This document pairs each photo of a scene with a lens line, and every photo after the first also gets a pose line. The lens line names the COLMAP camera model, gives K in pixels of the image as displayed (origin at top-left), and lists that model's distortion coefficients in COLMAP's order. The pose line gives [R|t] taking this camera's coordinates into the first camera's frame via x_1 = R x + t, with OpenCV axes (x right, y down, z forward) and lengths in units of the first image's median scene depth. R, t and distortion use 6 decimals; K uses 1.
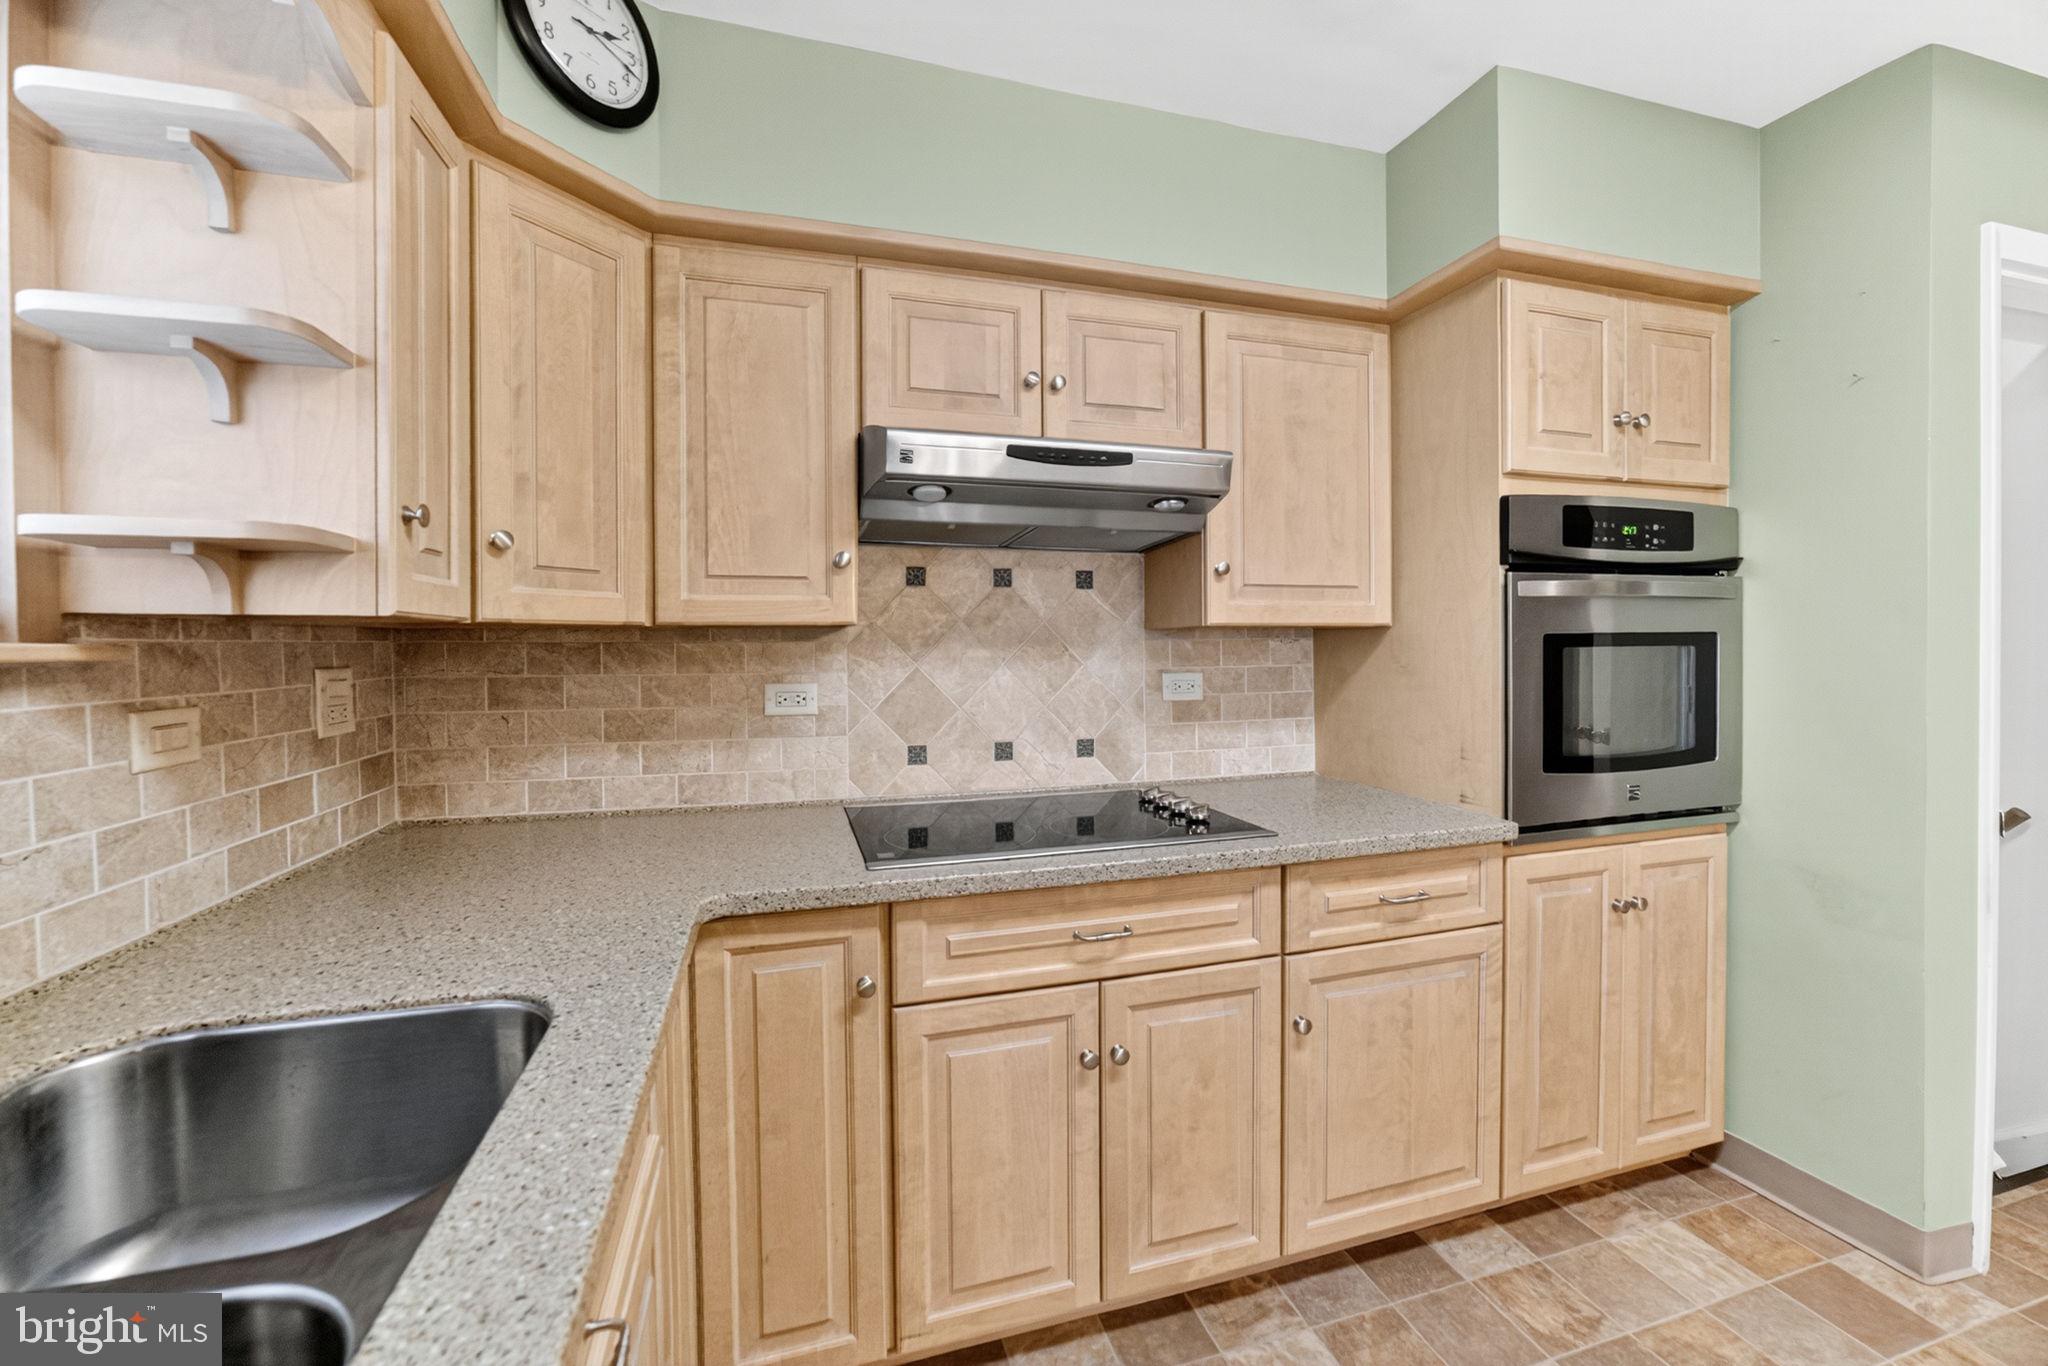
lens RADIAL K [[803.0, 0, 1020.5], [0, 803.0, 661.9], [0, 0, 1]] dist [-0.034998, 0.011492]
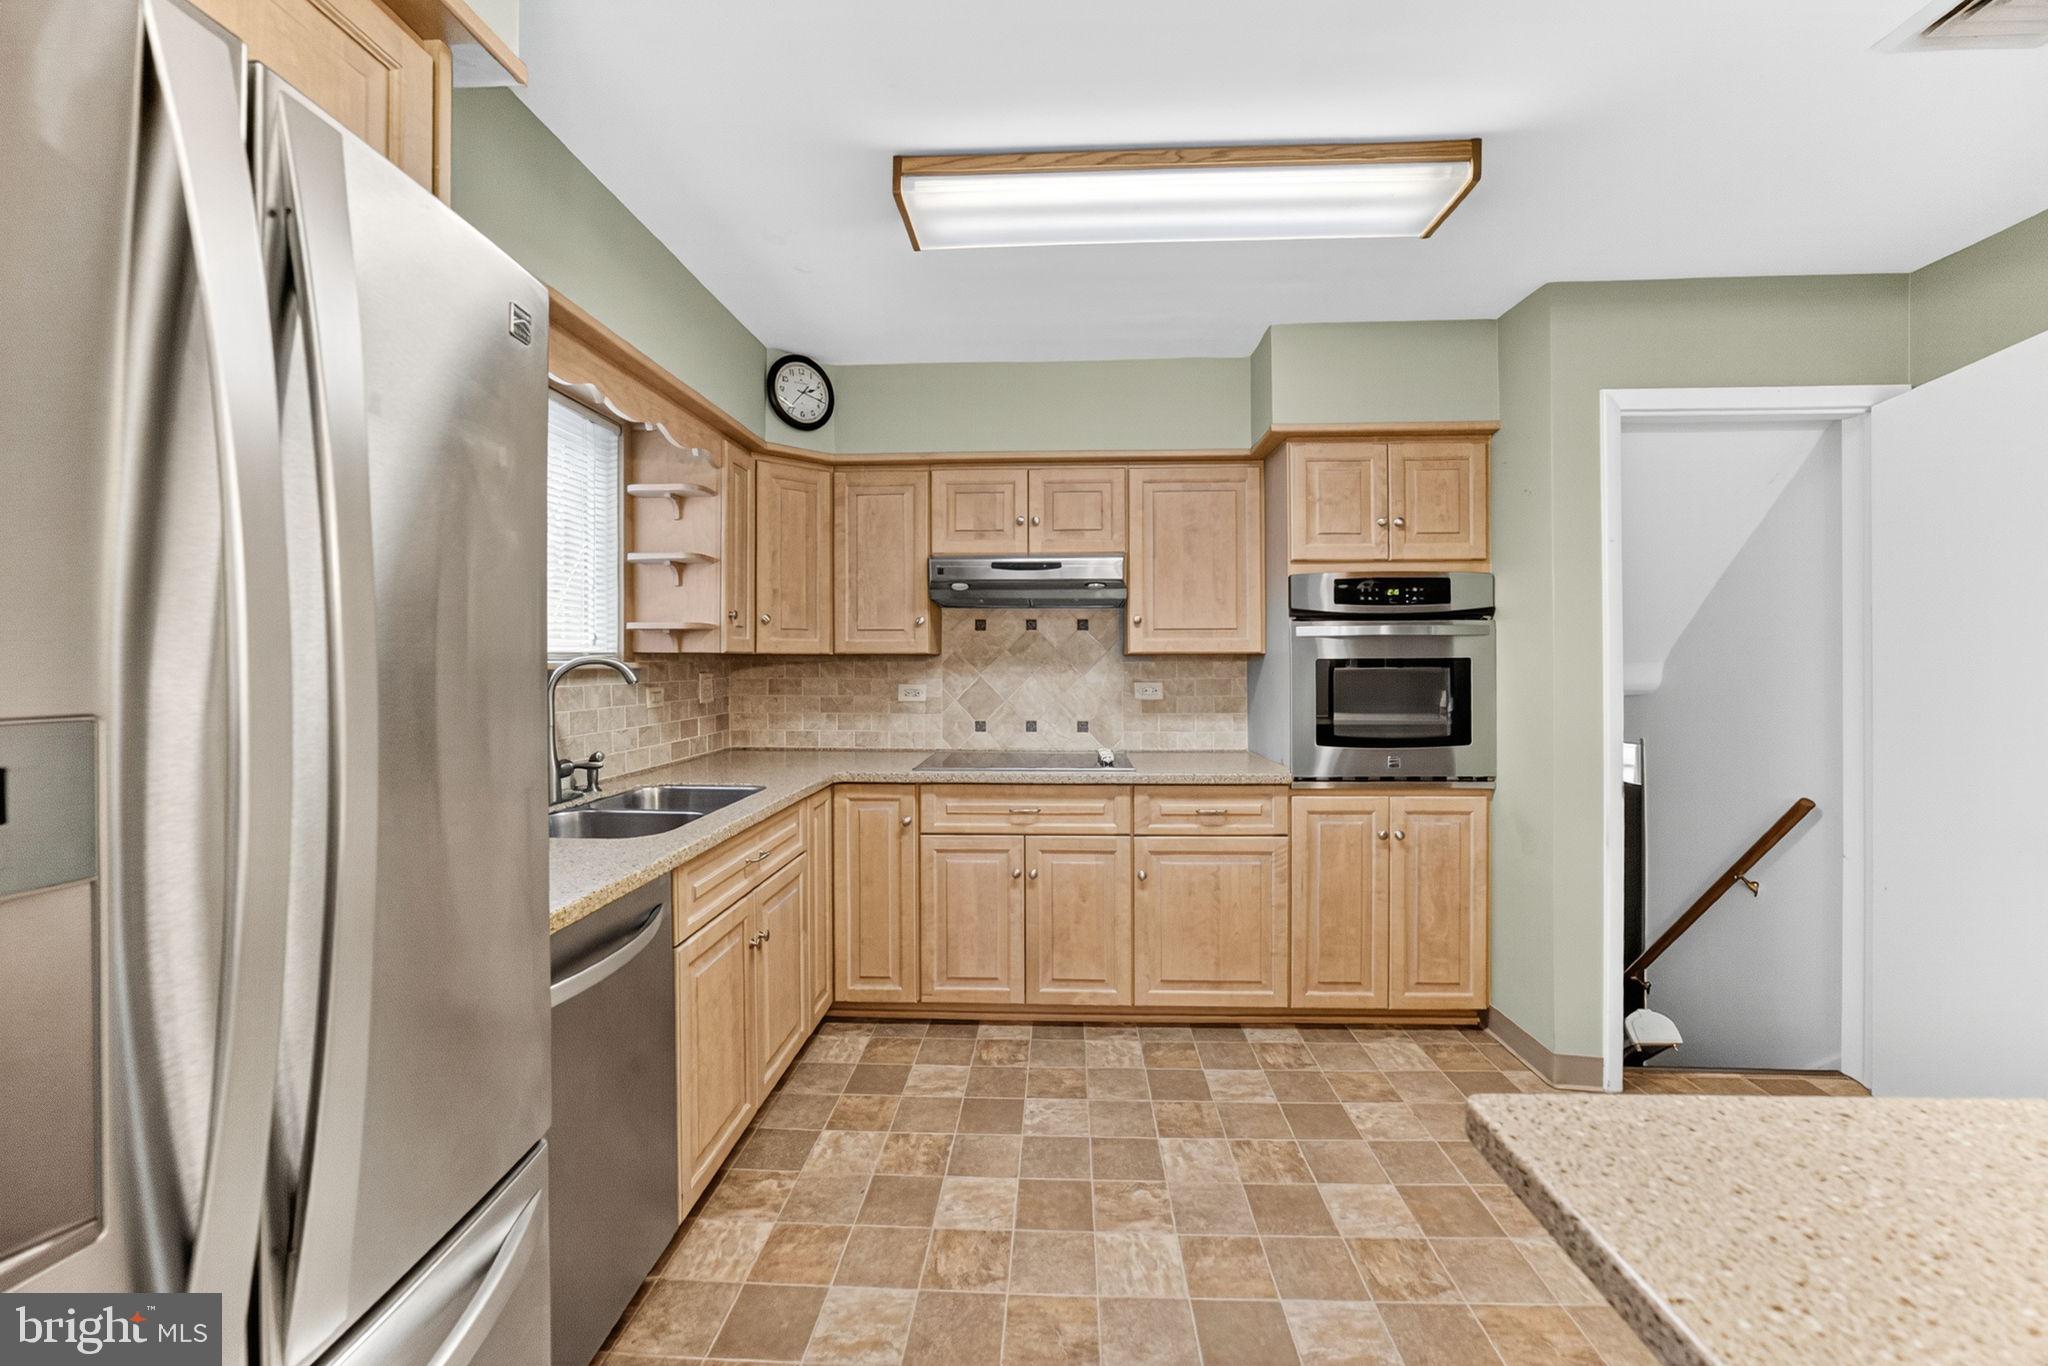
lens RADIAL K [[802.9, 0, 1028.2], [0, 802.9, 671.1], [0, 0, 1]] dist [-0.028617, 0.000066]
pose [[0.946487, 0.008896, -0.322621, 0.632664], [-0.011577, 0.999913, -0.006391, 0.005983], [0.322535, 0.009784, 0.946507, -0.743132]]
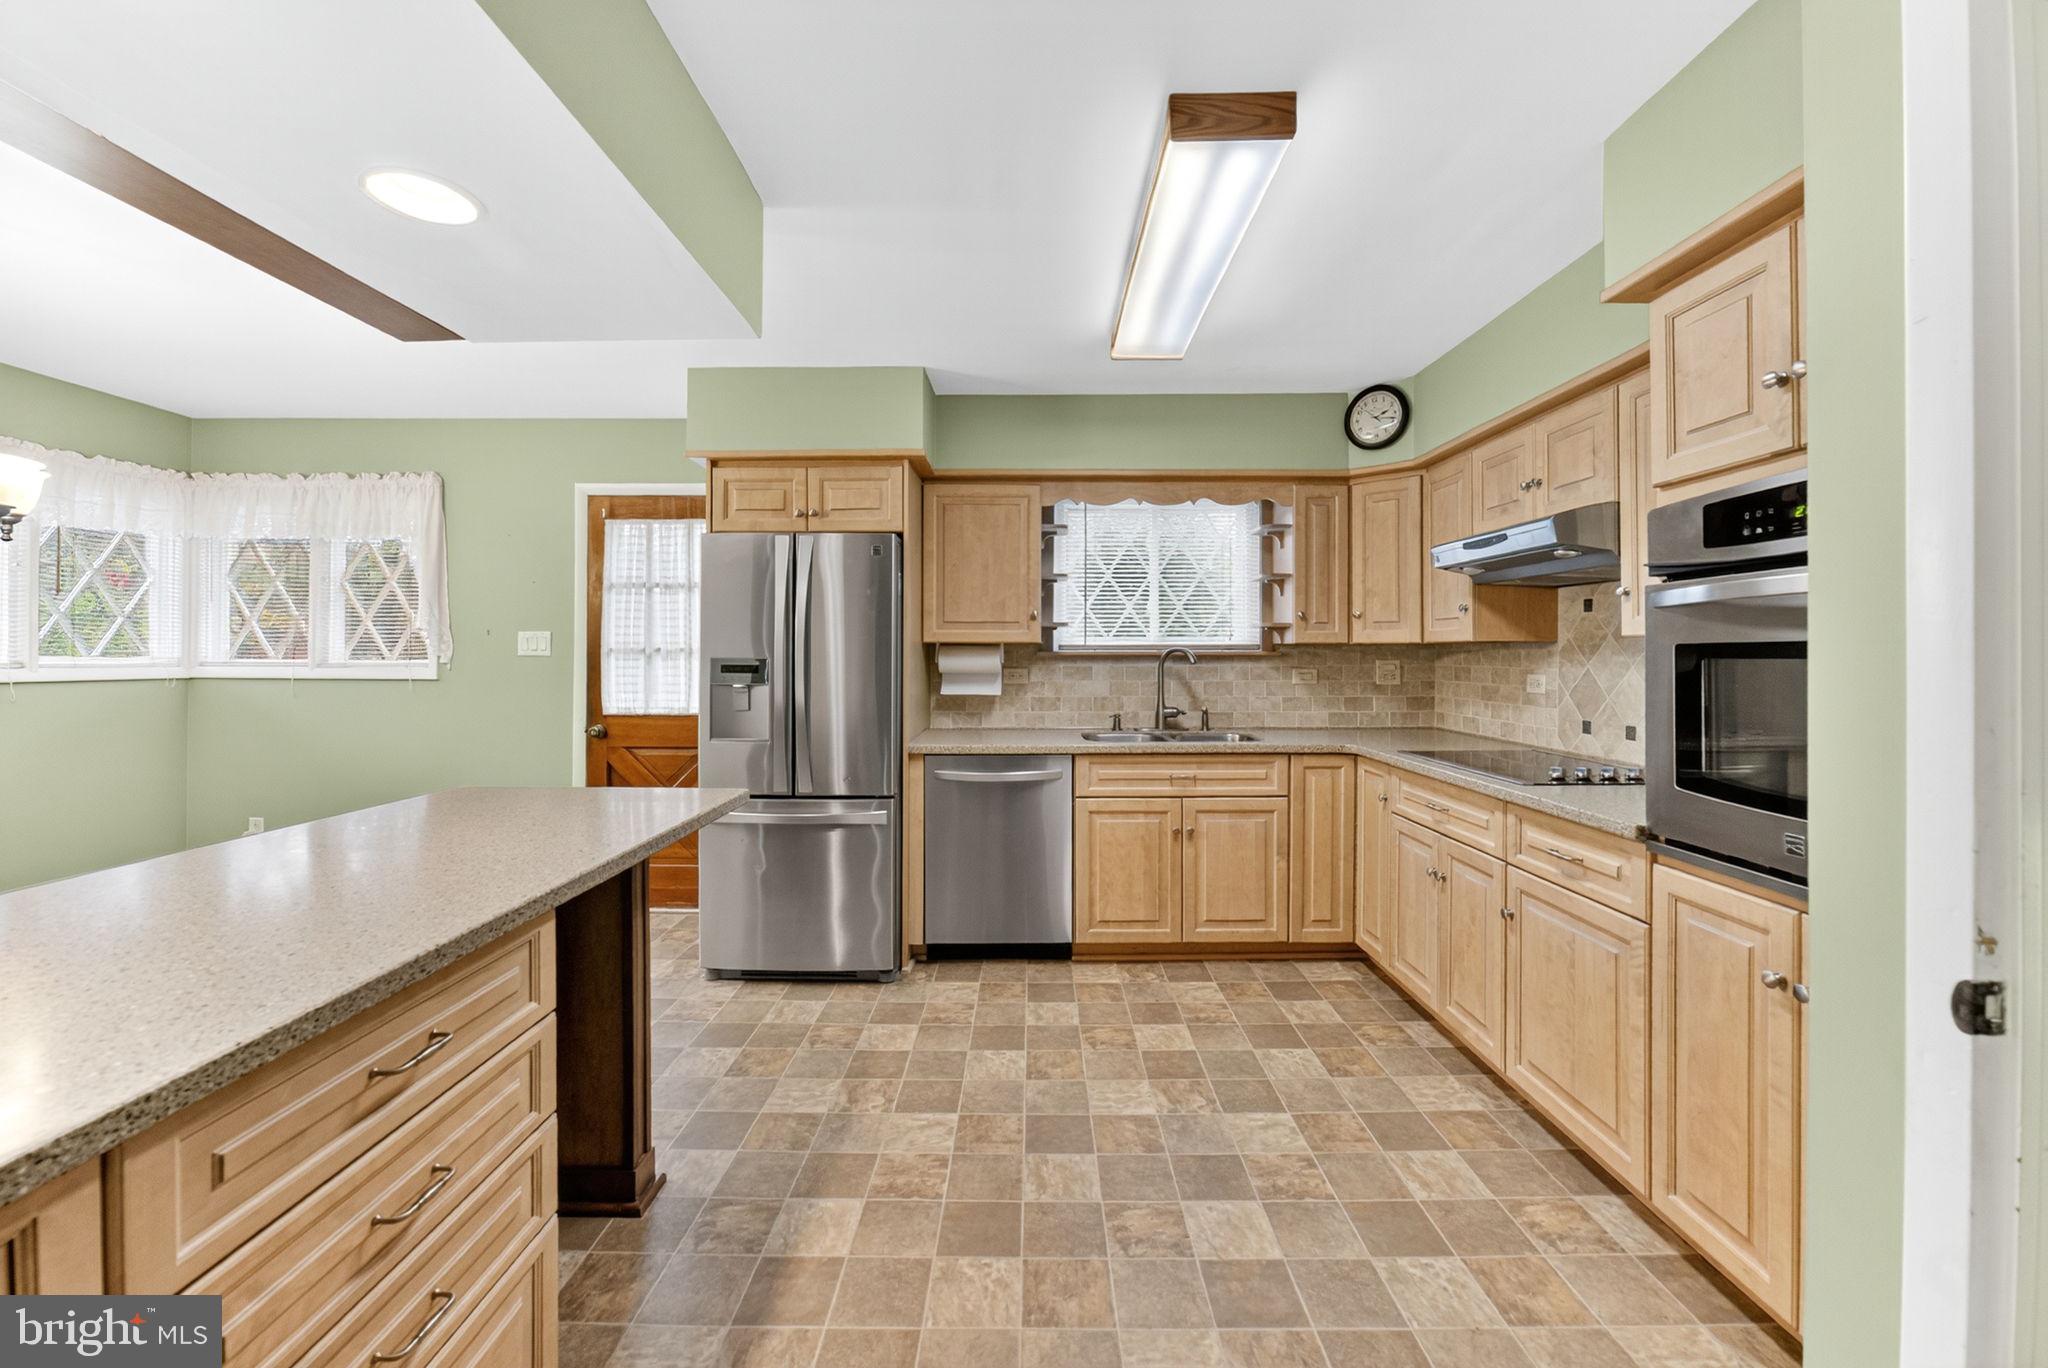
lens RADIAL K [[817.7, 0, 1019.9], [0, 817.7, 653.1], [0, 0, 1]] dist [-0.036666, 0.012700]
pose [[-0.291311, 0.006752, -0.956605, 1.852689], [-0.014886, 0.999822, 0.011590, -0.023855], [0.956513, 0.017617, -0.291159, 0.516101]]
